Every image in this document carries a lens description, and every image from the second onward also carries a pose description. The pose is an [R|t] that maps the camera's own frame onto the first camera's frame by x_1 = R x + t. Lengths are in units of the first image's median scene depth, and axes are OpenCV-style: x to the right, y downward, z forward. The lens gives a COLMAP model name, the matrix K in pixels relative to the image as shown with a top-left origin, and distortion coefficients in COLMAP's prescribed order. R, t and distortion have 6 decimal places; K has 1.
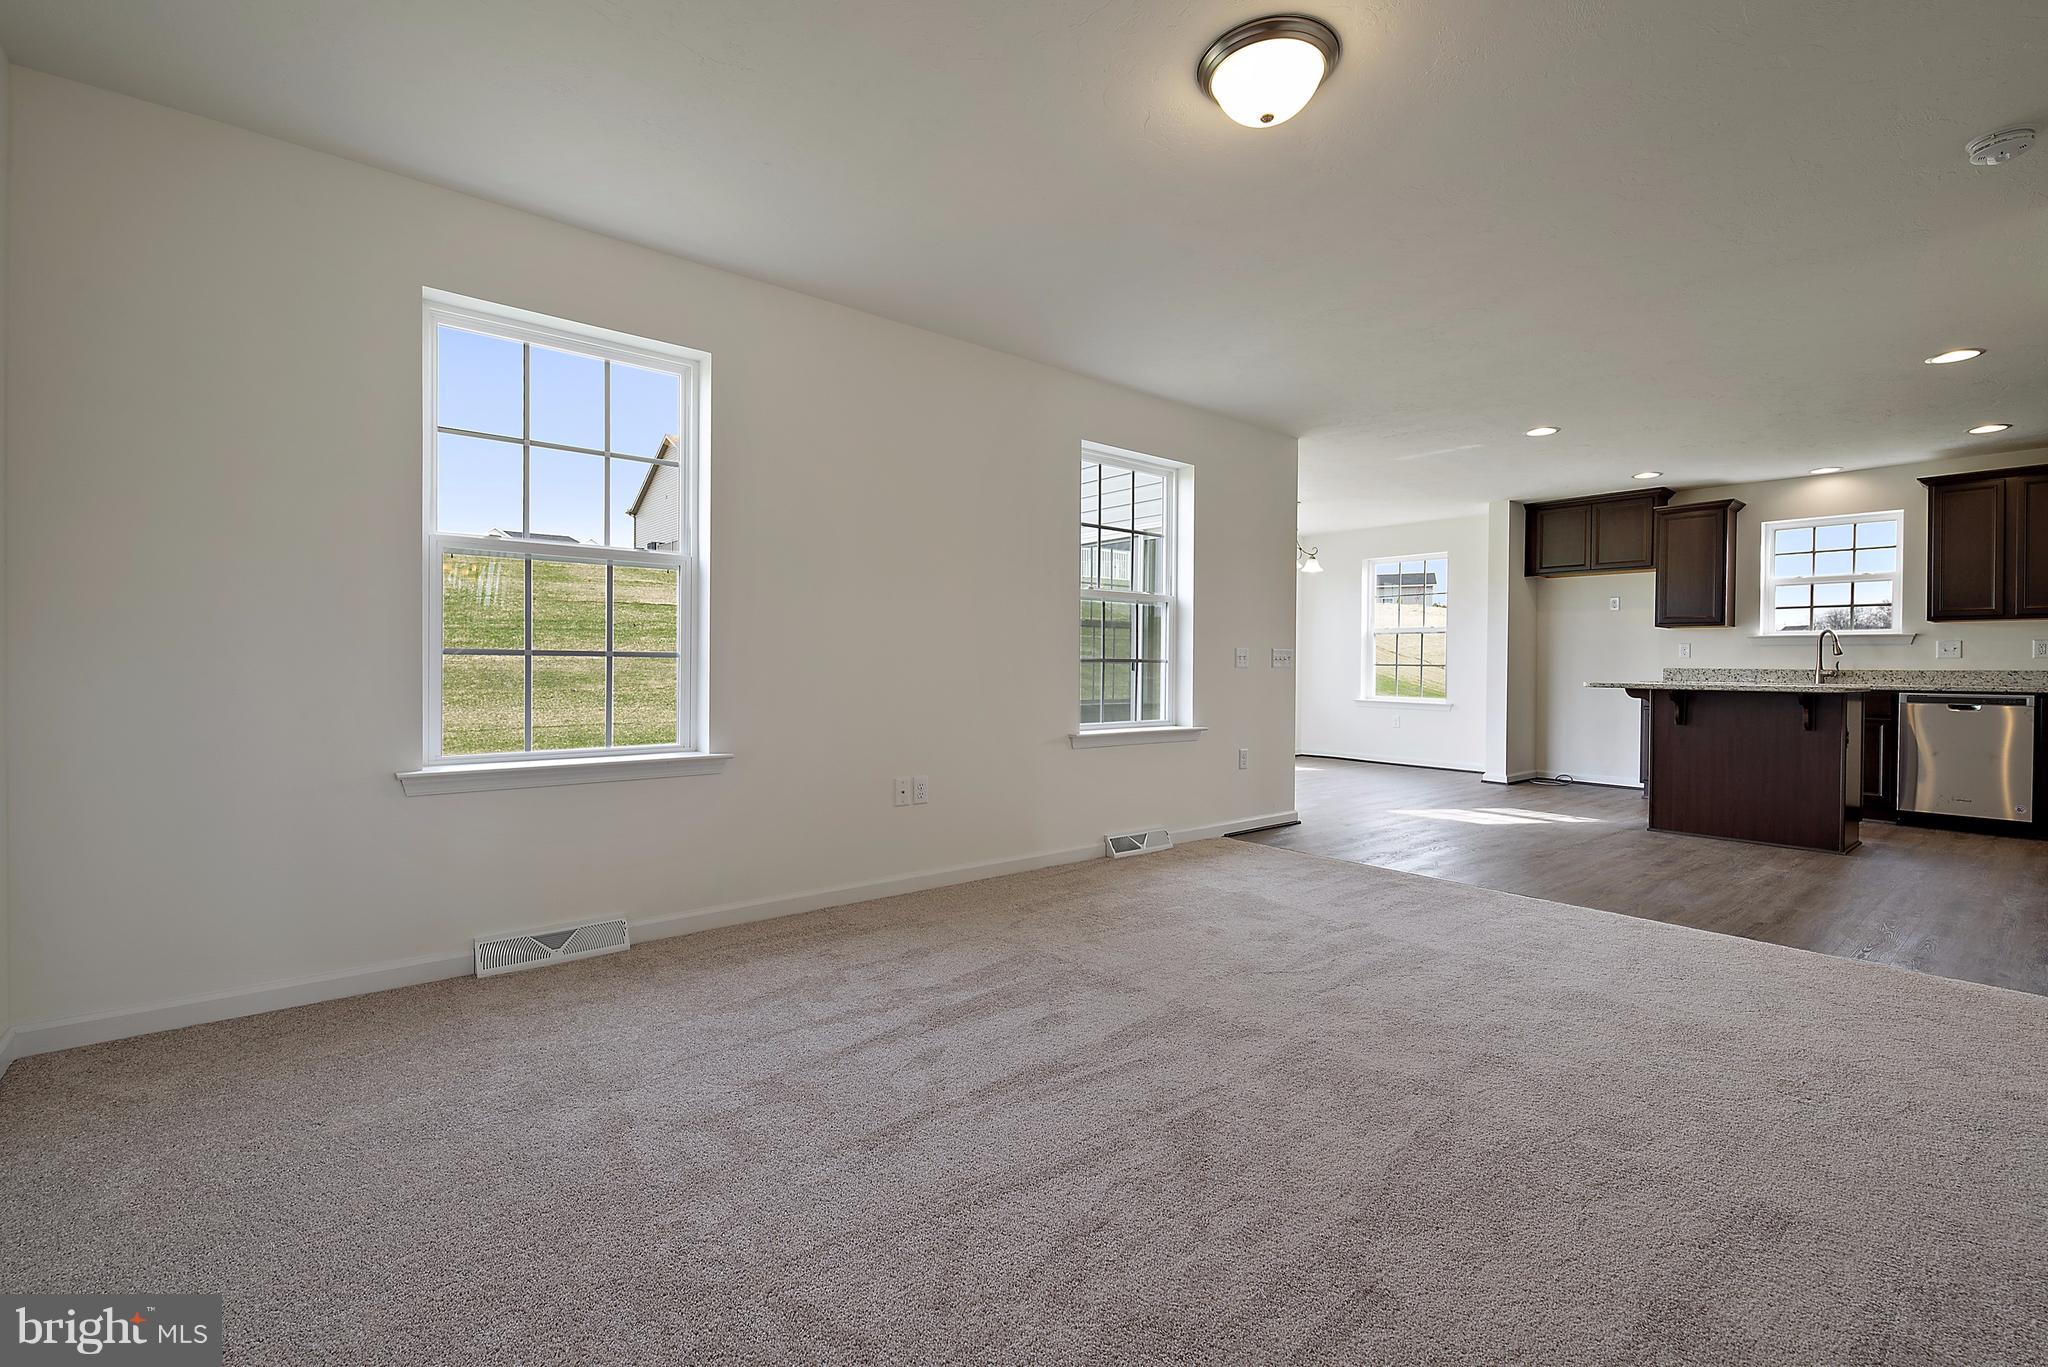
lens RADIAL K [[889.9, 0, 1028.9], [0, 889.9, 686.8], [0, 0, 1]] dist [-0.003987, -0.002695]
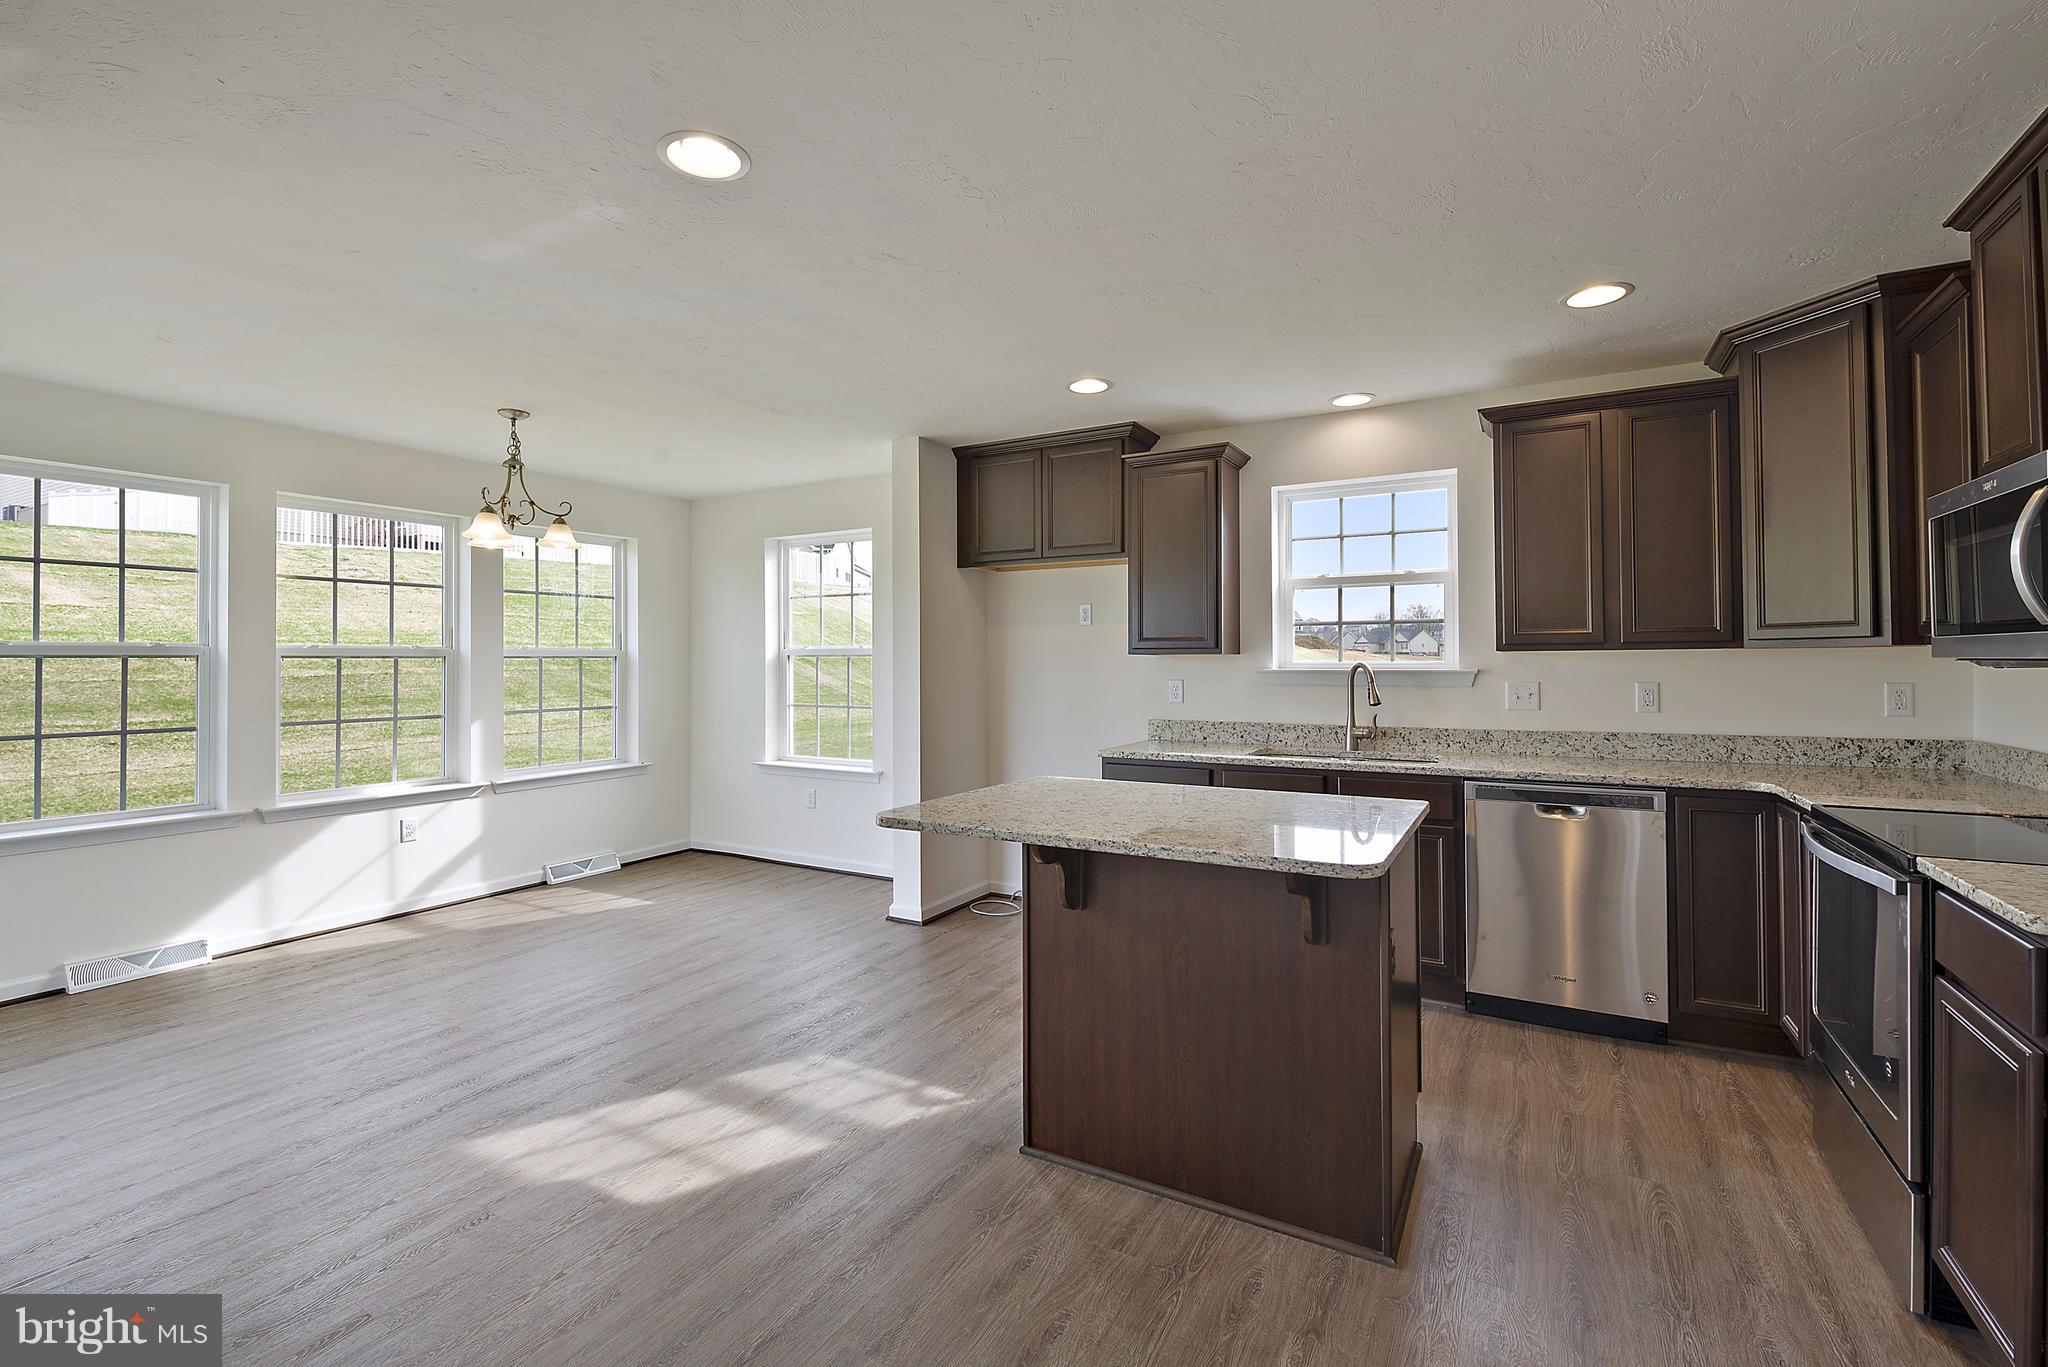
lens RADIAL K [[889.9, 0, 1015.7], [0, 889.9, 671.0], [0, 0, 1]] dist [-0.003987, -0.002695]
pose [[0.939766, -0.013725, 0.341543, 0.488497], [0.020217, 0.999676, -0.015453, -0.055137], [-0.341220, 0.021427, 0.939739, 0.526236]]
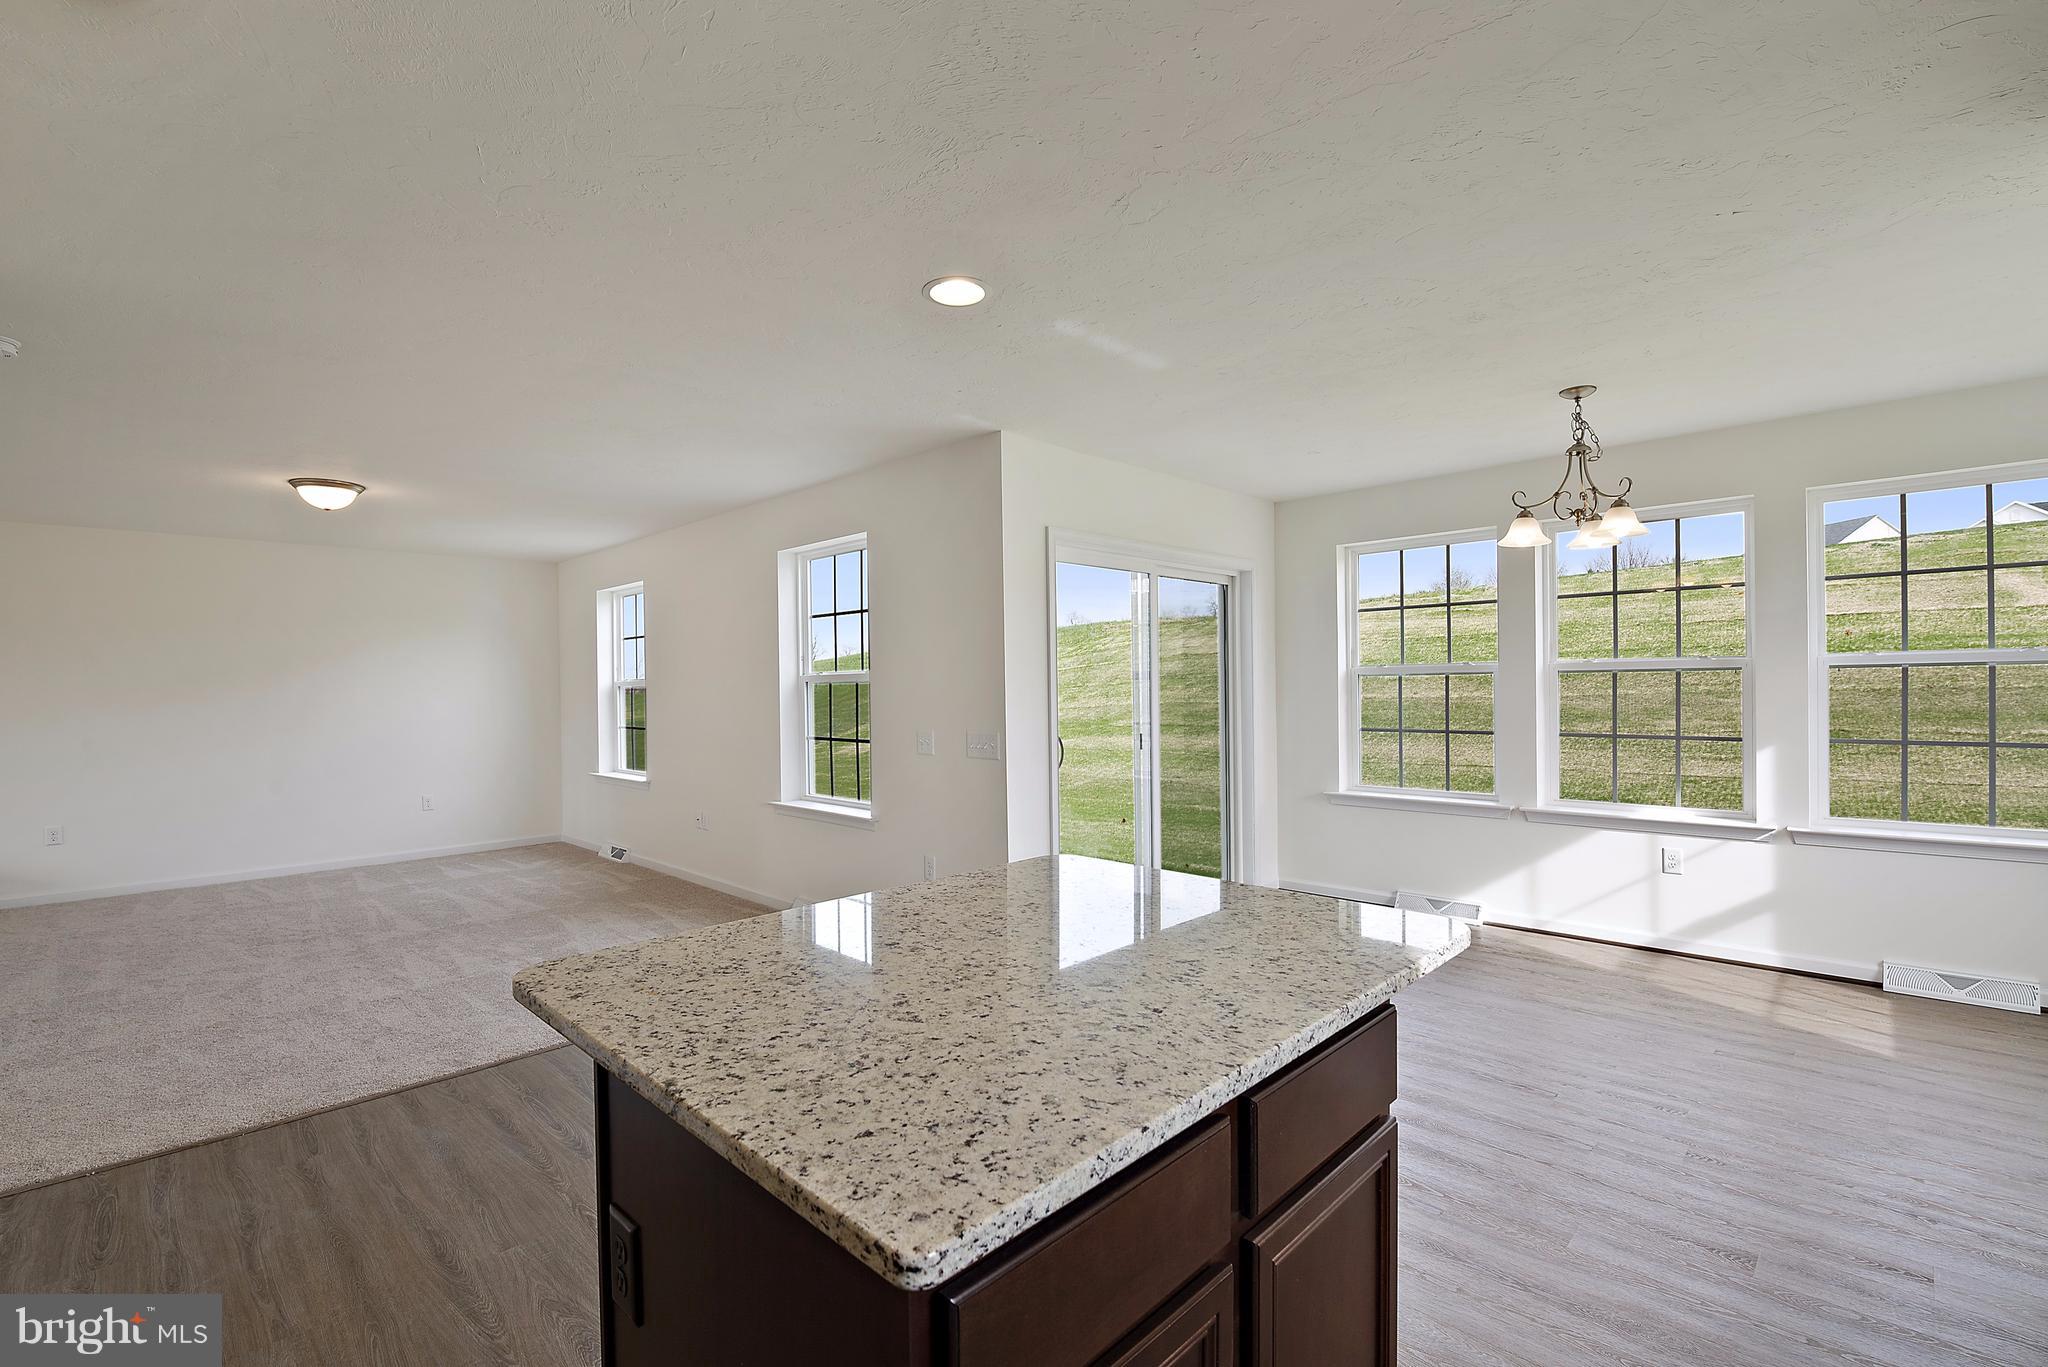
lens RADIAL K [[889.9, 0, 1001.6], [0, 889.9, 694.5], [0, 0, 1]] dist [-0.003987, -0.002695]
pose [[0.091852, -0.001911, -0.995771, 0.890219], [-0.011110, 0.999934, -0.002943, -0.061938], [0.995711, 0.011333, 0.091825, 0.837004]]
